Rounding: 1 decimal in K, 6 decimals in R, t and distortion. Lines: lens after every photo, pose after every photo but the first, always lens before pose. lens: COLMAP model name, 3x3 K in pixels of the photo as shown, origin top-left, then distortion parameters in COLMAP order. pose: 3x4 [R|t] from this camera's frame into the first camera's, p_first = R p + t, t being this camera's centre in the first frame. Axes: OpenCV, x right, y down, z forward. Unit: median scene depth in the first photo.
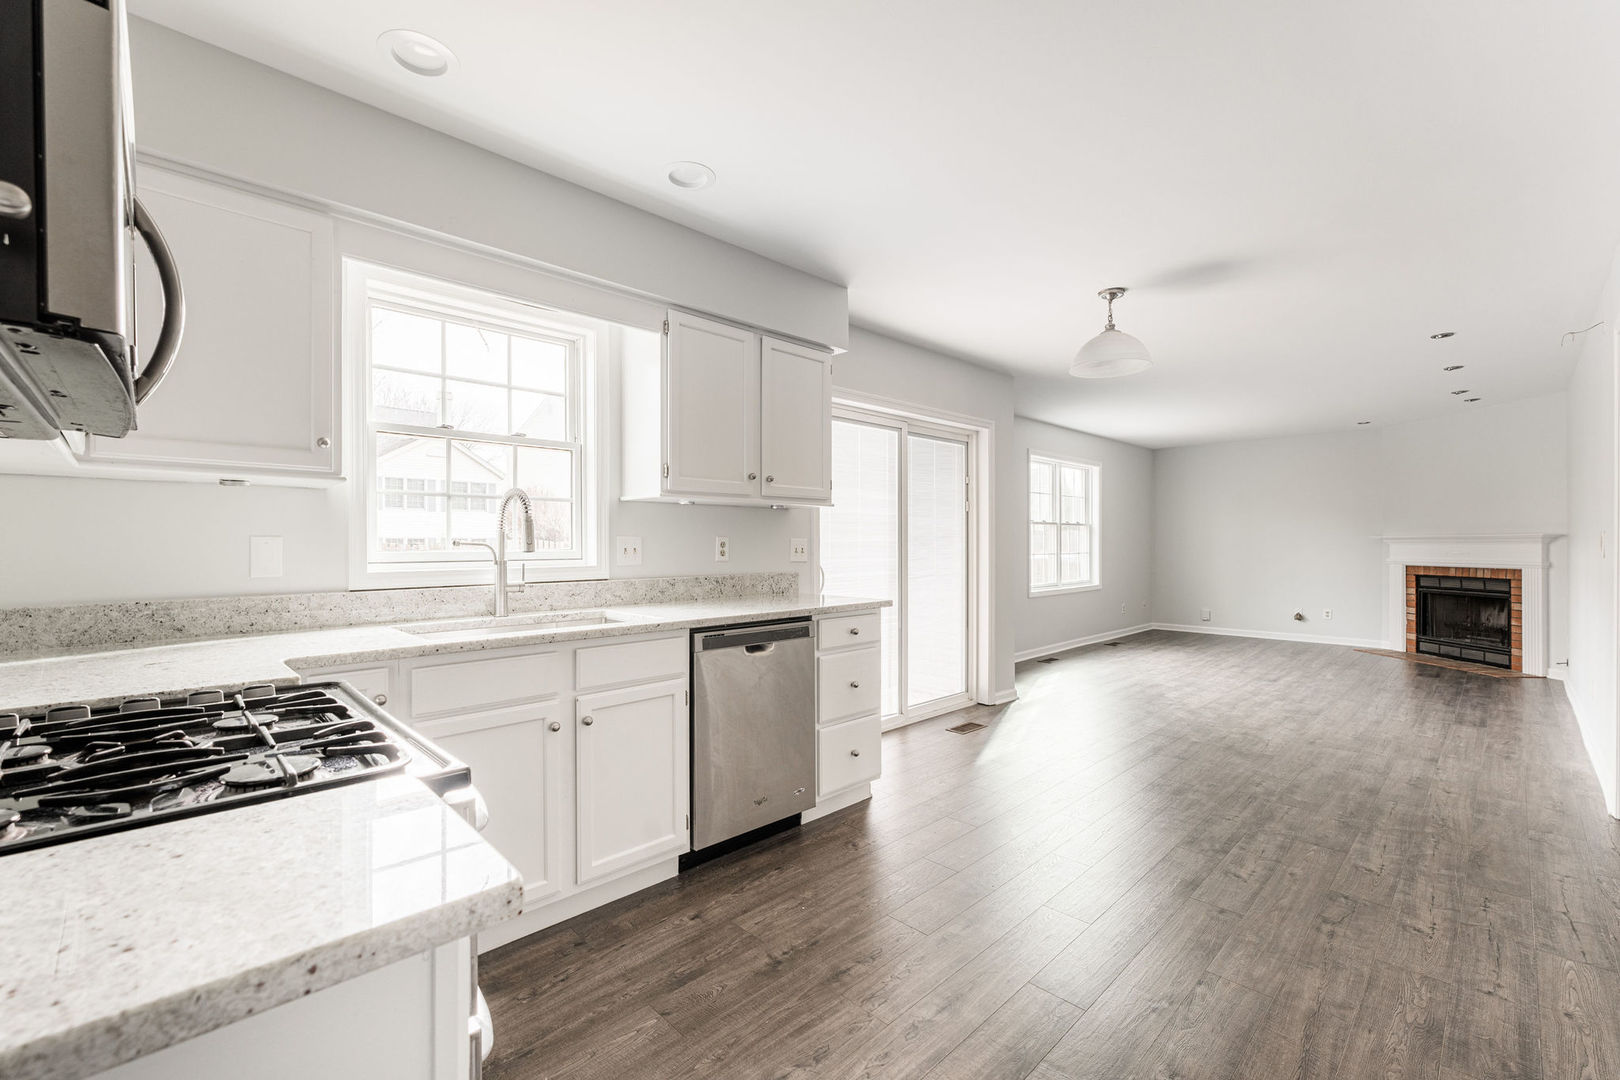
lens RADIAL K [[620.5, 0, 796.3], [0, 620.5, 543.9], [0, 0, 1]] dist [0.003637, -0.000056]
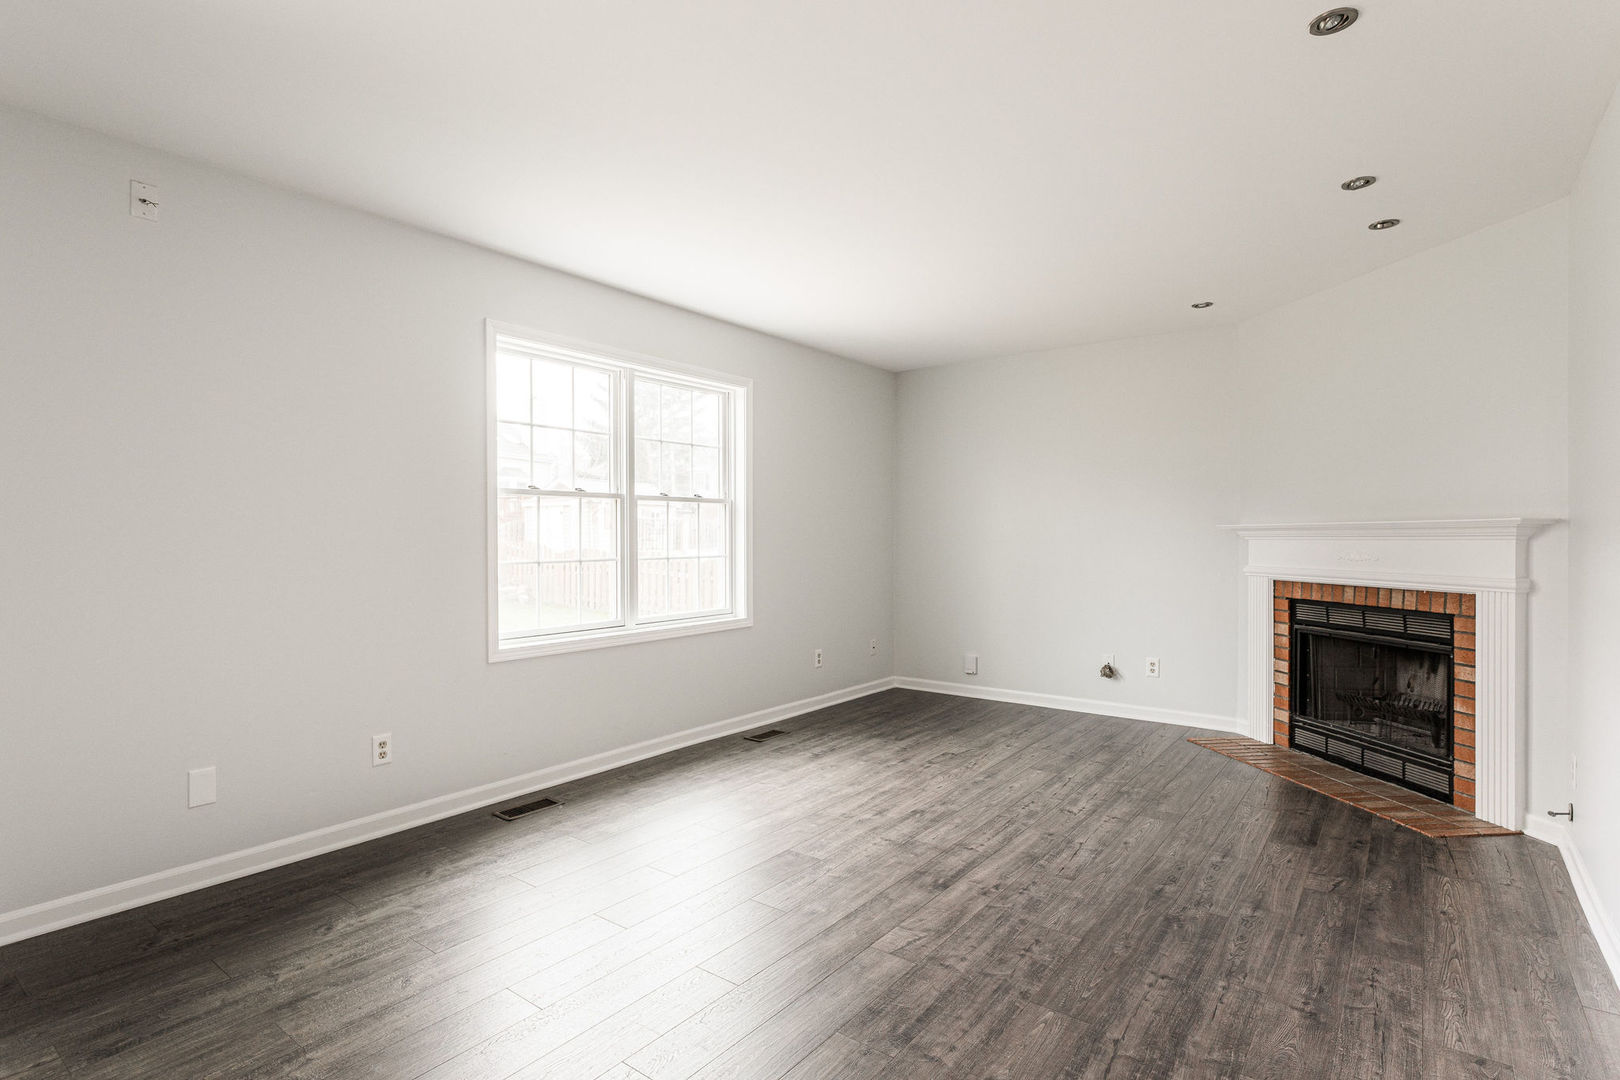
lens RADIAL K [[620.5, 0, 876.3], [0, 620.5, 538.1], [0, 0, 1]] dist [0.003637, -0.000056]
pose [[0.990815, -0.000133, 0.135223, 0.649232], [-0.000599, 0.999985, 0.005378, -0.003889], [-0.135222, -0.005409, 0.990801, 0.592919]]
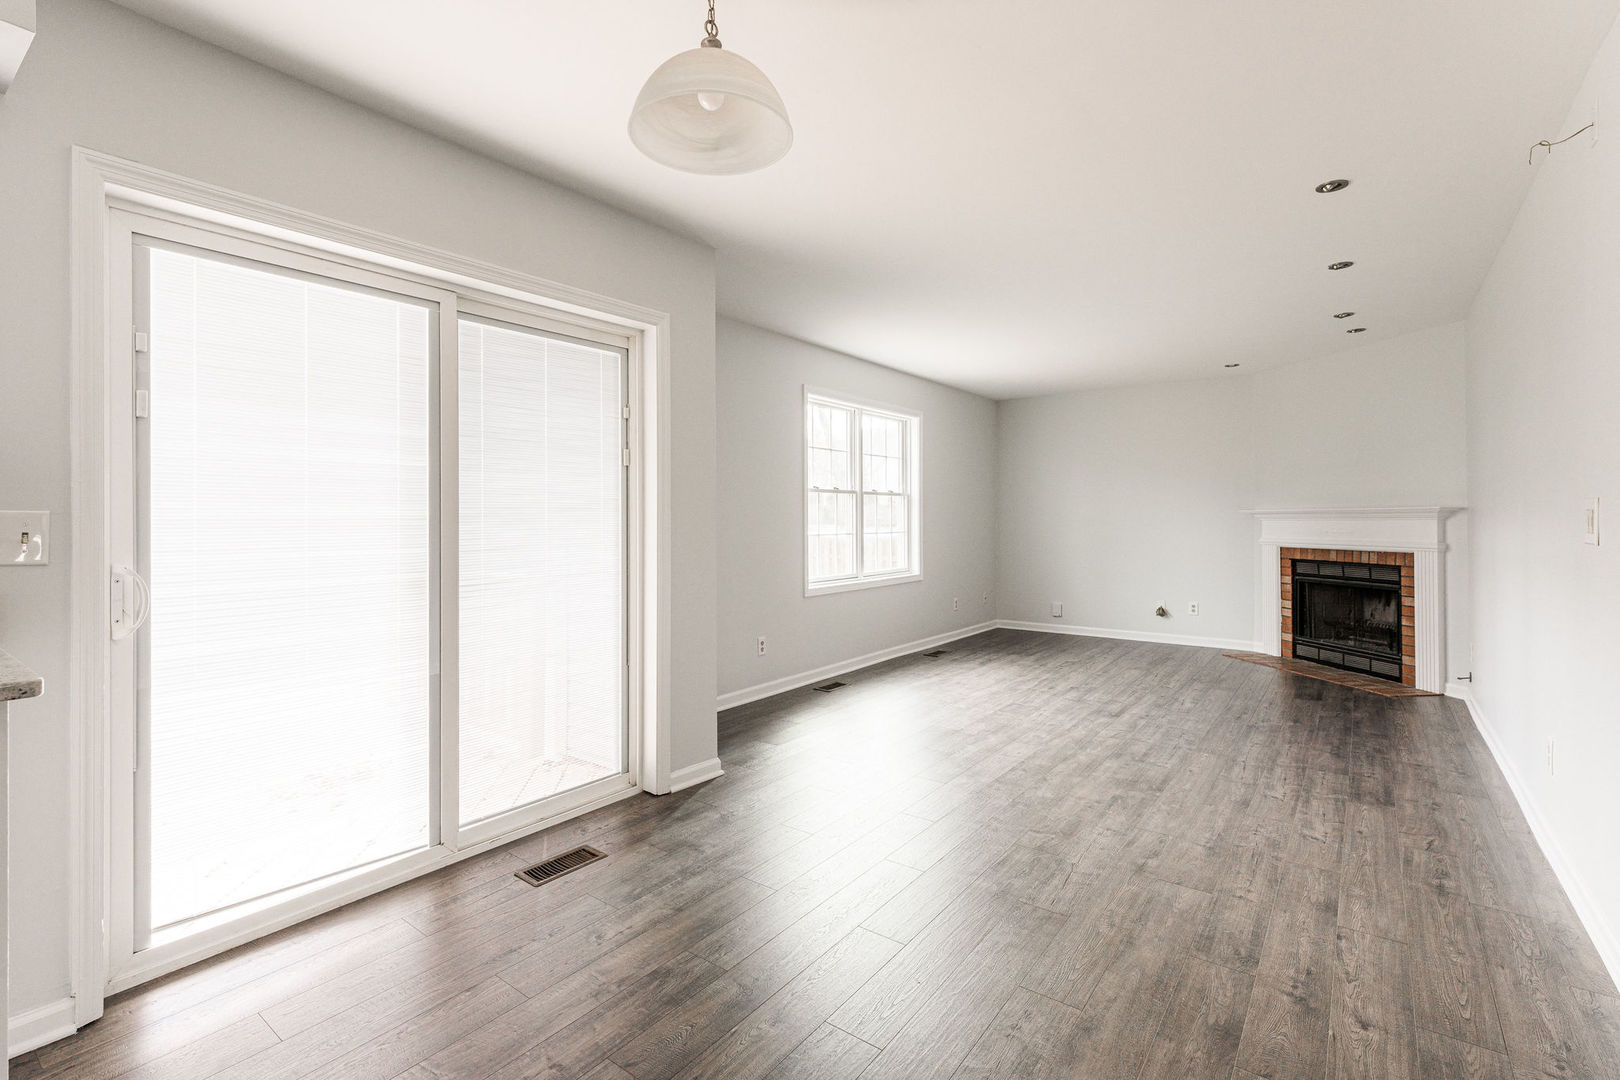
lens RADIAL K [[620.5, 0, 822.2], [0, 620.5, 514.4], [0, 0, 1]] dist [0.003637, -0.000056]
pose [[0.989875, 0.000706, 0.141939, 0.328051], [0.000341, 0.999973, -0.007348, -0.001599], [-0.141940, 0.007322, 0.989848, 0.339129]]
